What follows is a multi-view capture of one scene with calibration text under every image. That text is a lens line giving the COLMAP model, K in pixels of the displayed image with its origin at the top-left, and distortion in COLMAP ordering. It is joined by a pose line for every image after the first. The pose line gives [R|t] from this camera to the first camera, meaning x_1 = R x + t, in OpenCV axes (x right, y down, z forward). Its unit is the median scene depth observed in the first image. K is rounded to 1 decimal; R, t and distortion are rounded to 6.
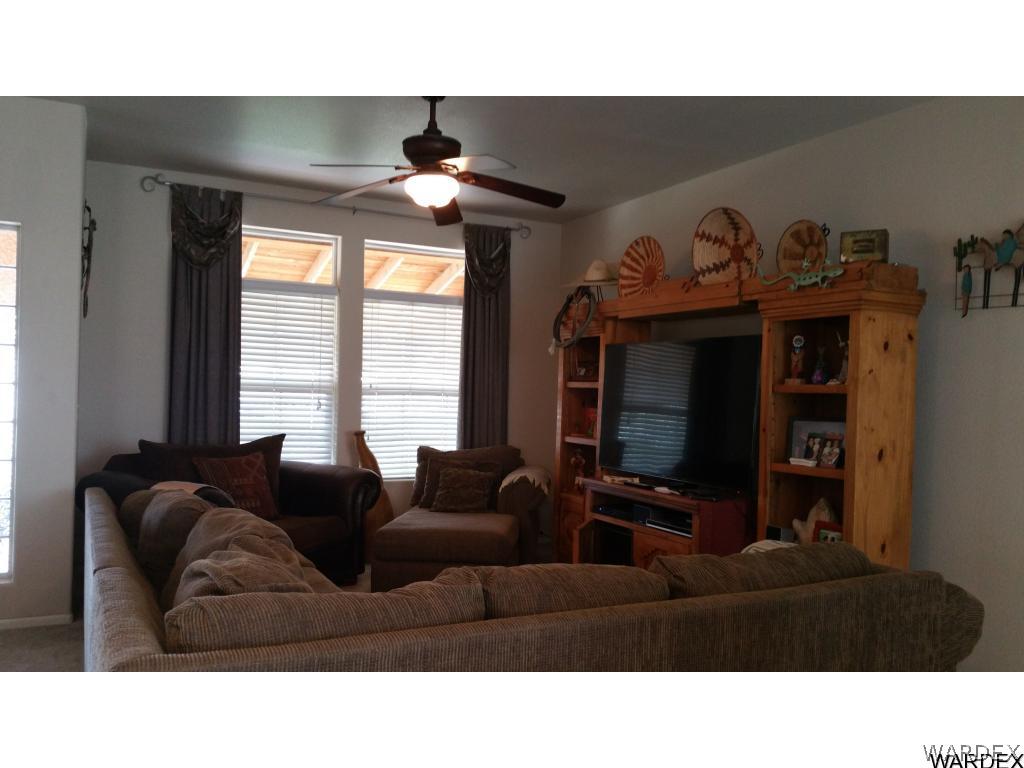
lens RADIAL K [[835.3, 0, 491.0], [0, 835.3, 389.5], [0, 0, 1]] dist [0.118271, -0.211537]
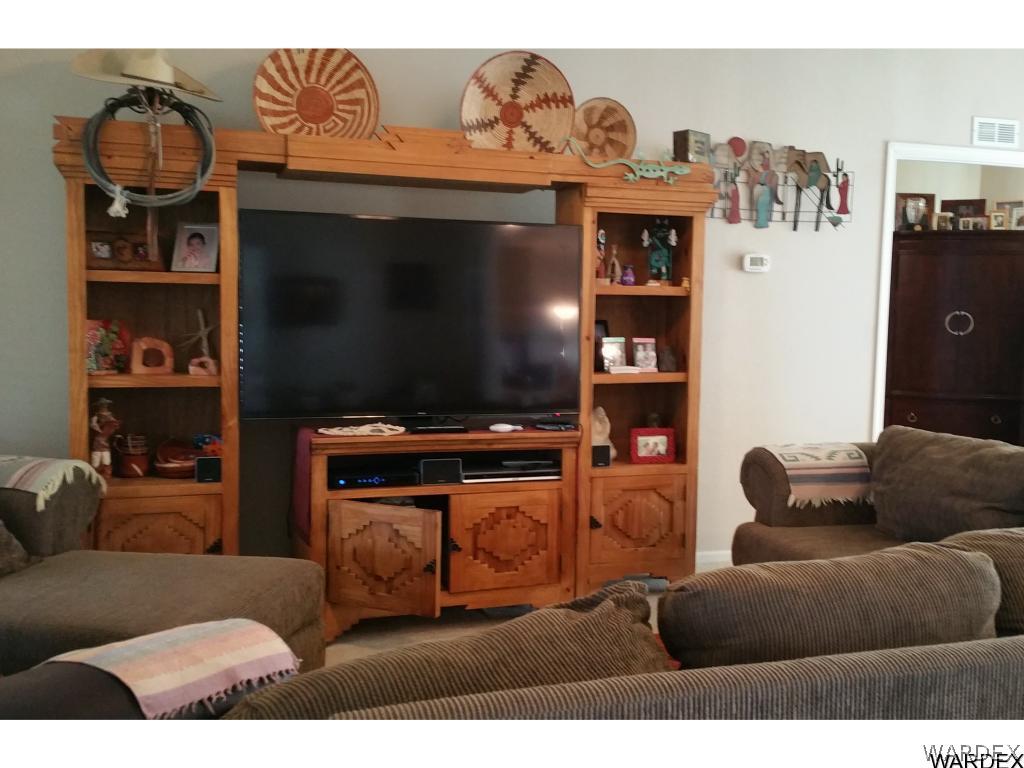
lens RADIAL K [[1078.6, 0, 512.0], [0, 1078.6, 384.0], [0, 0, 1]] dist [0.099812, -0.006715]
pose [[0.091288, -0.101024, 0.990687, -0.836286], [-0.015010, 0.994588, 0.102805, -0.018879], [-0.995711, -0.024255, 0.089277, 1.040206]]
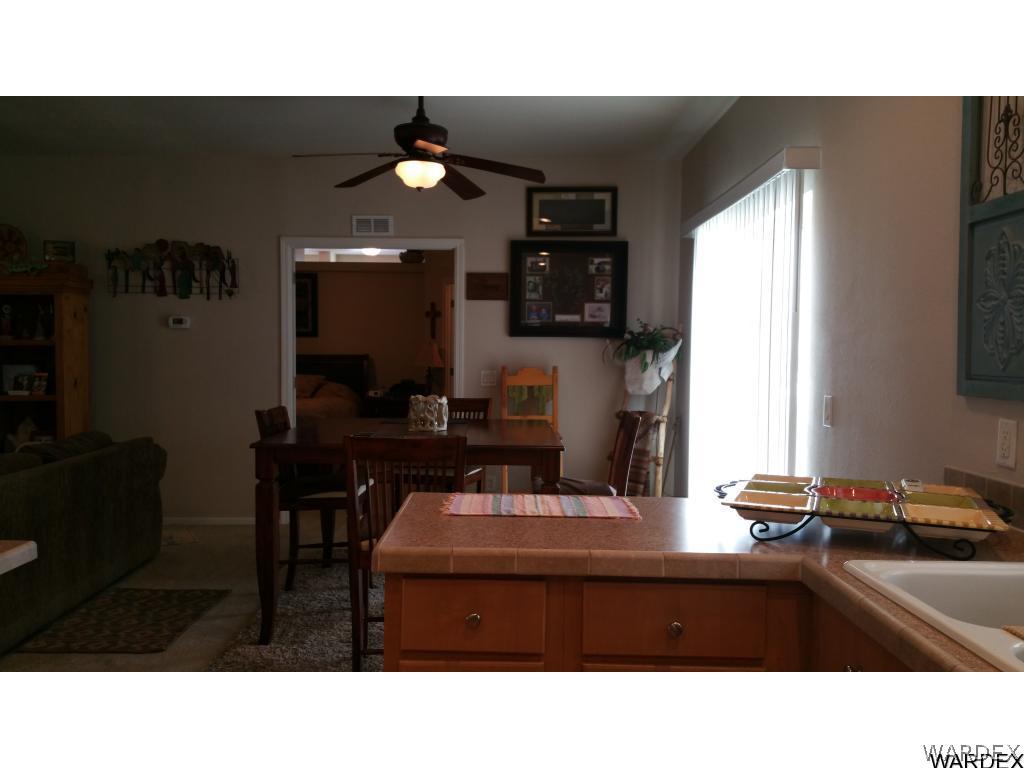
lens RADIAL K [[835.3, 0, 491.0], [0, 835.3, 389.5], [0, 0, 1]] dist [0.118271, -0.211537]
pose [[0.444324, -0.076780, 0.892570, -0.590442], [0.007683, 0.996611, 0.081905, -0.034748], [-0.895833, -0.029535, 0.443408, -0.389552]]
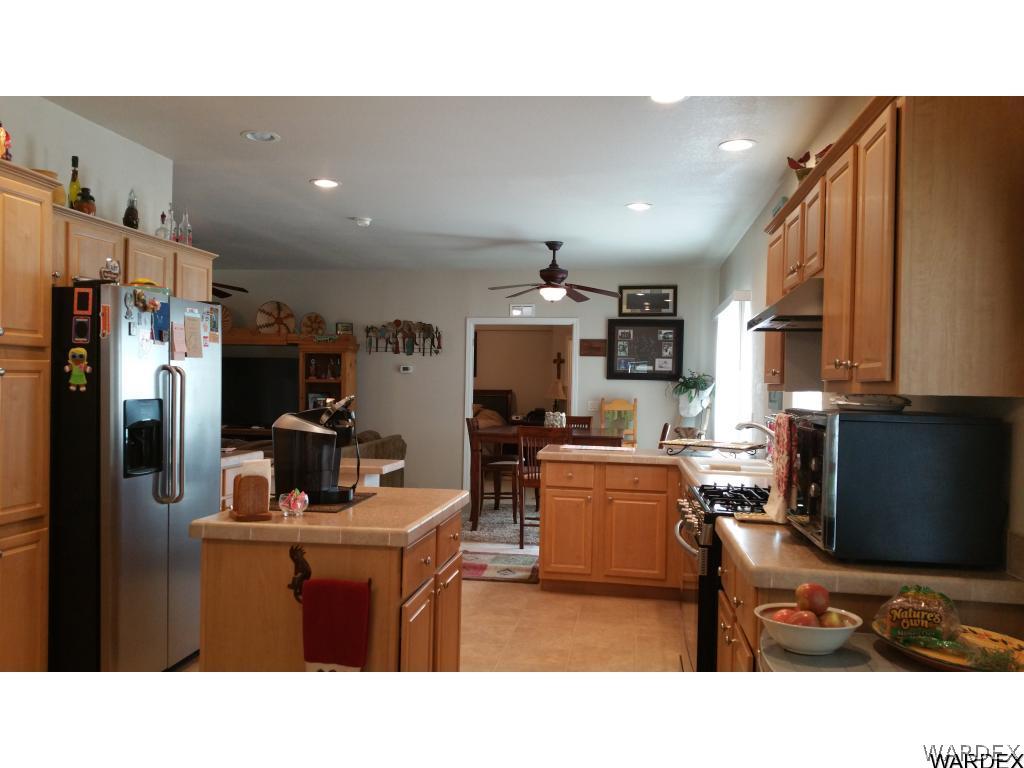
lens RADIAL K [[835.3, 0, 491.0], [0, 835.3, 389.5], [0, 0, 1]] dist [0.118271, -0.211537]
pose [[0.573912, -0.032478, 0.818273, -1.419522], [0.002191, 0.999271, 0.038125, -0.071216], [-0.818914, -0.020087, 0.573565, -0.878335]]
